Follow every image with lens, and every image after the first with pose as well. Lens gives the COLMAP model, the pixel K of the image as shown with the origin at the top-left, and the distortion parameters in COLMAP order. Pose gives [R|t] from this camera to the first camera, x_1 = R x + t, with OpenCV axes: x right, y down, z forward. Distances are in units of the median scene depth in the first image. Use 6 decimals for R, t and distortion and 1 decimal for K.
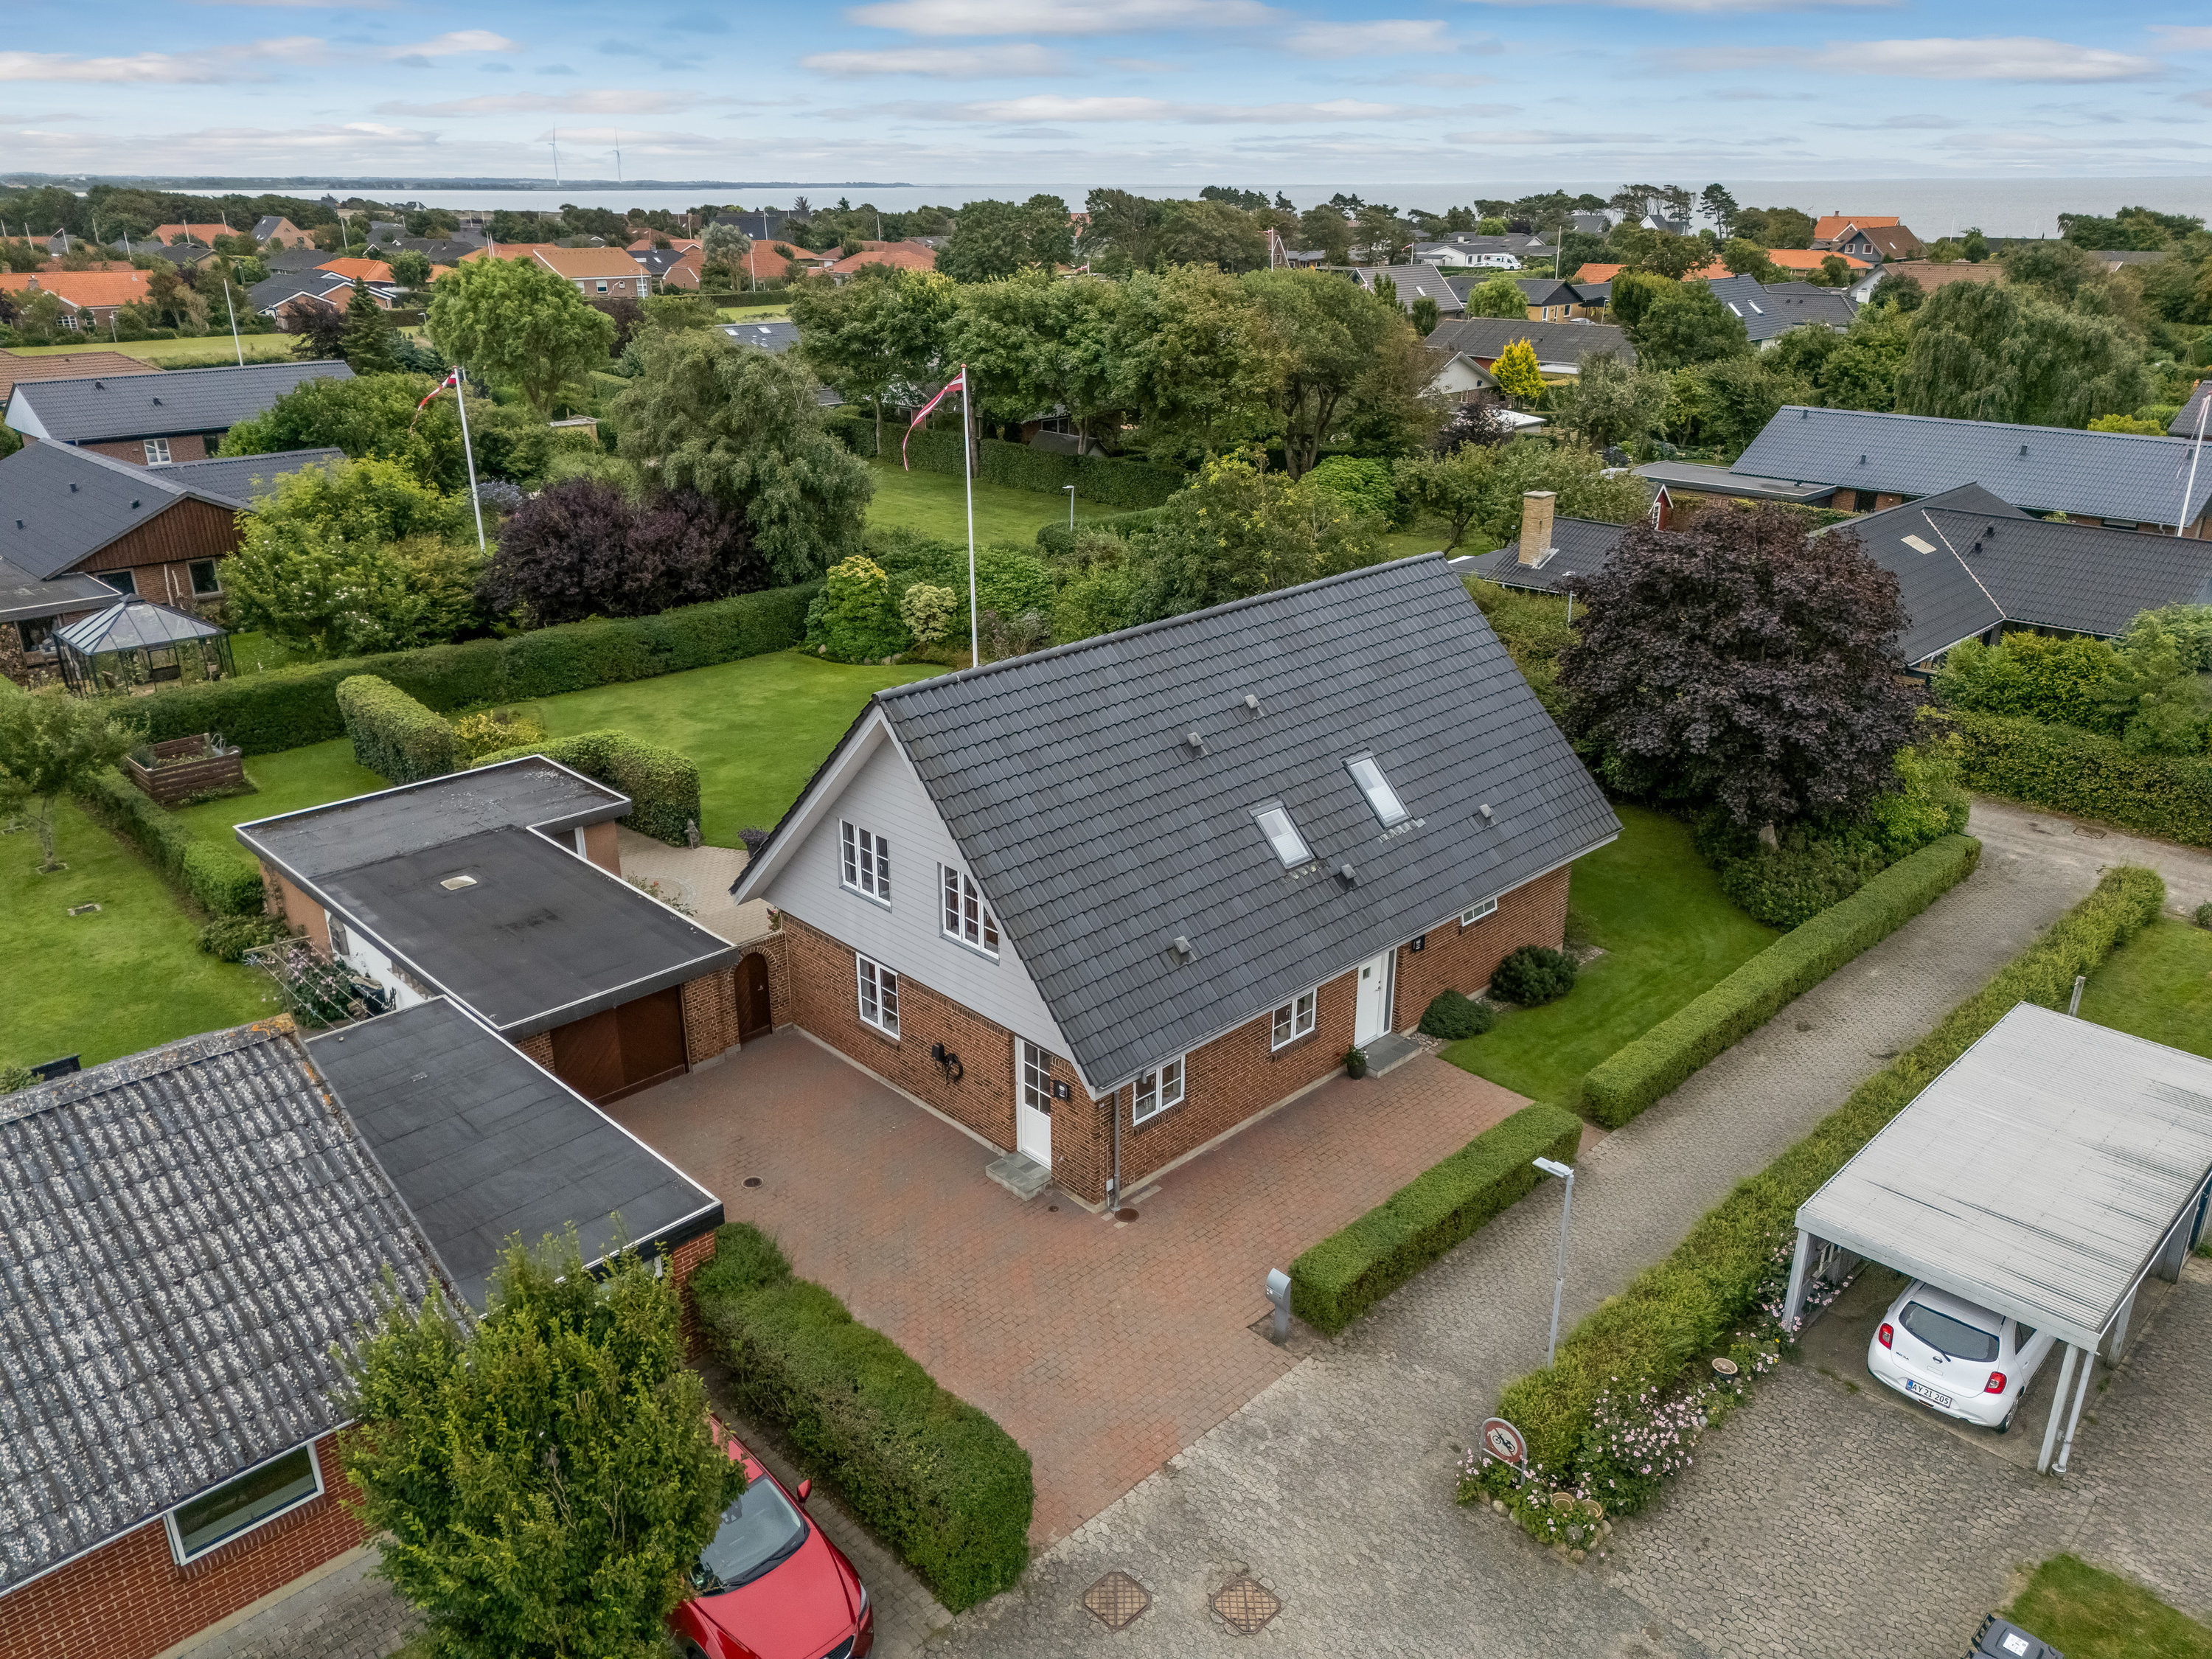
lens RADIAL K [[1643.4, 0, 1106.0], [0, 1643.4, 829.5], [0, 0, 1]] dist [0.062092, -0.036446]
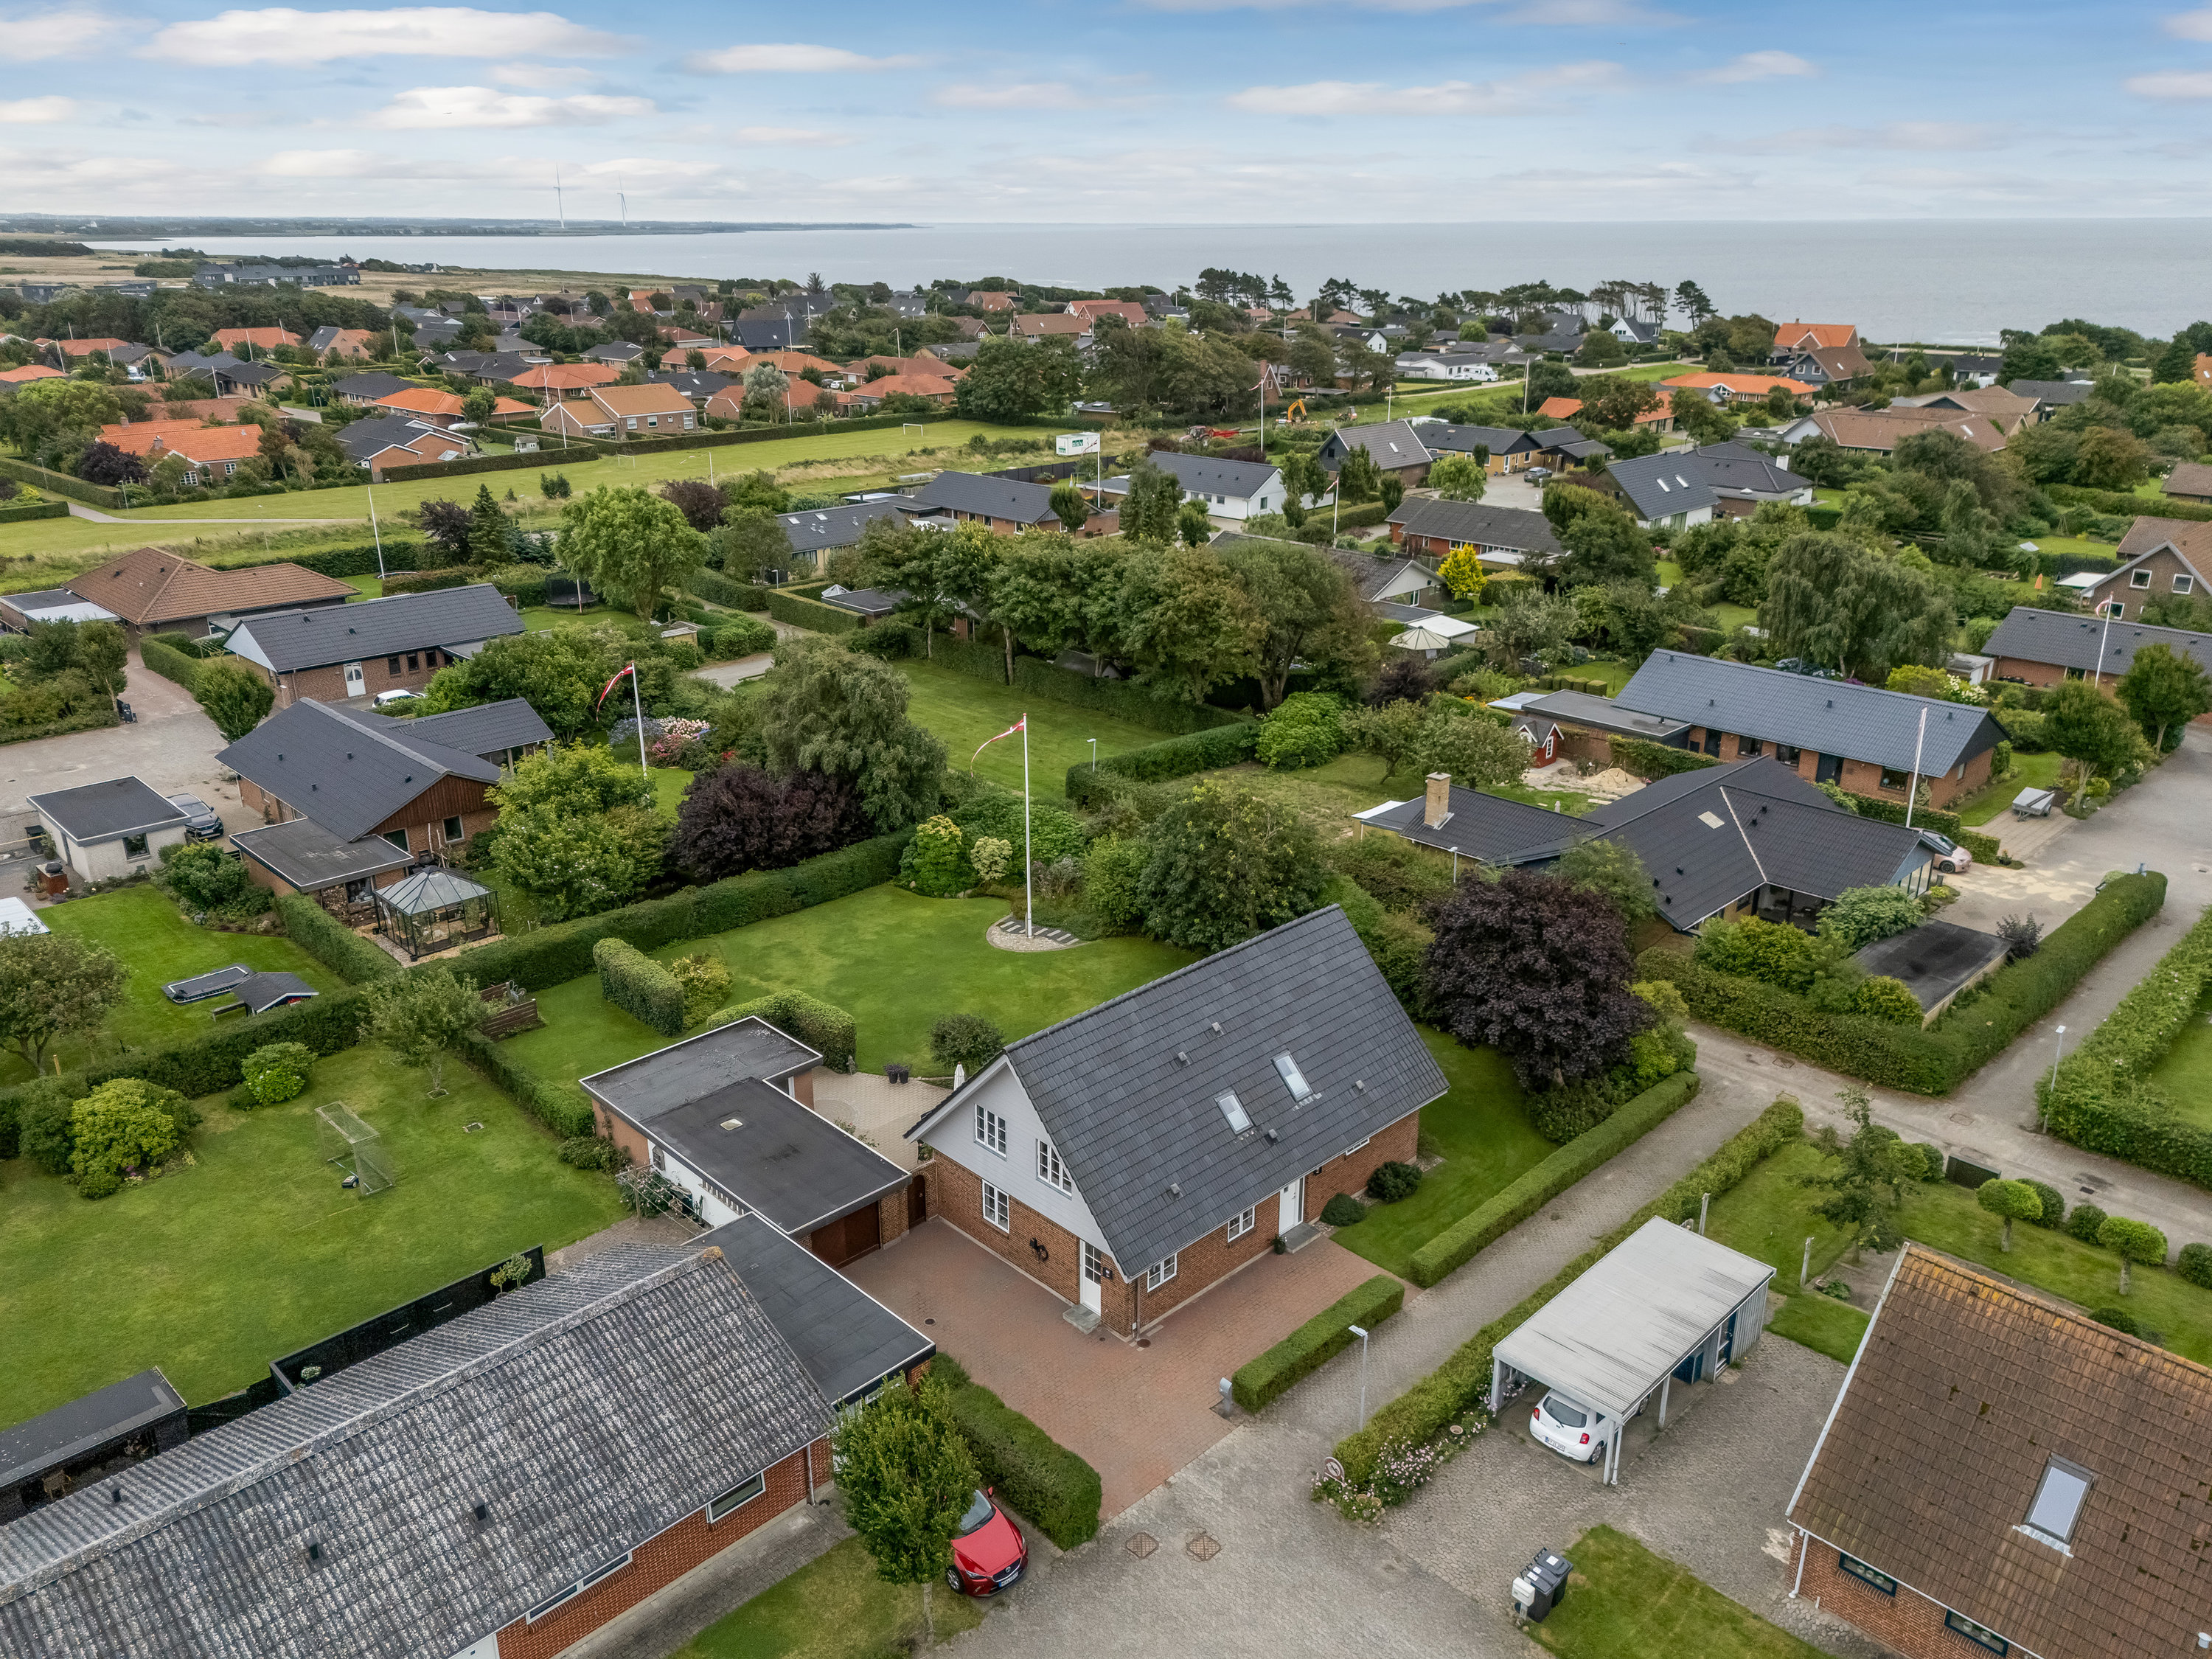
lens RADIAL K [[1643.4, 0, 1106.0], [0, 1643.4, 829.5], [0, 0, 1]] dist [0.062092, -0.036446]
pose [[1.000000, 0.000611, -0.000692, -0.020397], [-0.000628, 0.999686, -0.025067, -0.205159], [0.000677, 0.025068, 0.999686, -0.593910]]
